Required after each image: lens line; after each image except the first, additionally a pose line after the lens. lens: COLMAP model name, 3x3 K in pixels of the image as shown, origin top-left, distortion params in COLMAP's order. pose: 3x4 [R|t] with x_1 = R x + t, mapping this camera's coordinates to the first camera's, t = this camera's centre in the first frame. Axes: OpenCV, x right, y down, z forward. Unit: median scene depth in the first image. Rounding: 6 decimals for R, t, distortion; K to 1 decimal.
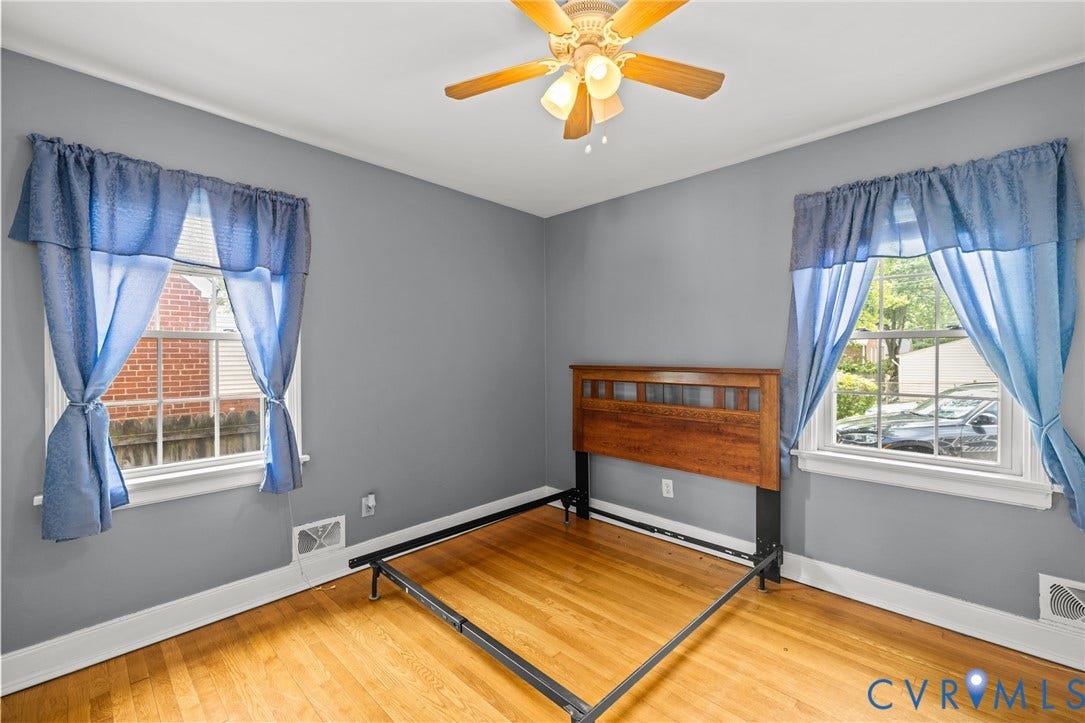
lens RADIAL K [[457.0, 0, 537.8], [0, 457.0, 362.5], [0, 0, 1]] dist [-0.000639, 0.000238]
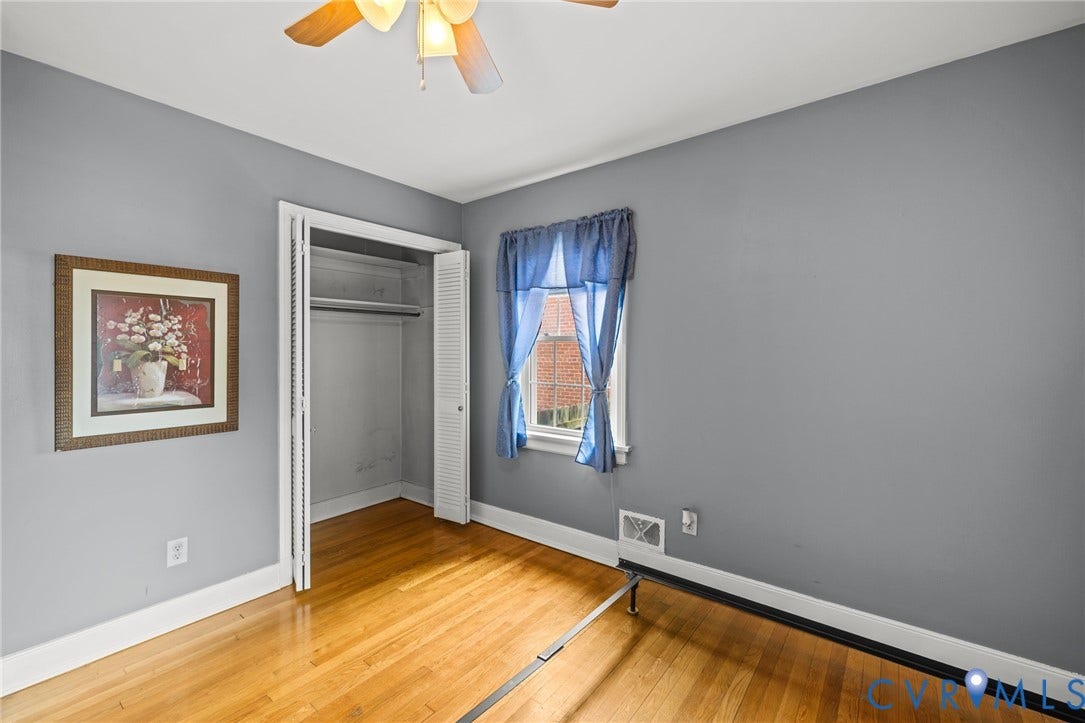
lens RADIAL K [[460.8, 0, 540.8], [0, 460.8, 354.4], [0, 0, 1]] dist [0.001405, -0.000170]
pose [[0.094544, 0.005593, -0.995505, 0.635138], [-0.020160, 0.999790, 0.003703, -0.014132], [0.995317, 0.019720, 0.094637, 0.801475]]
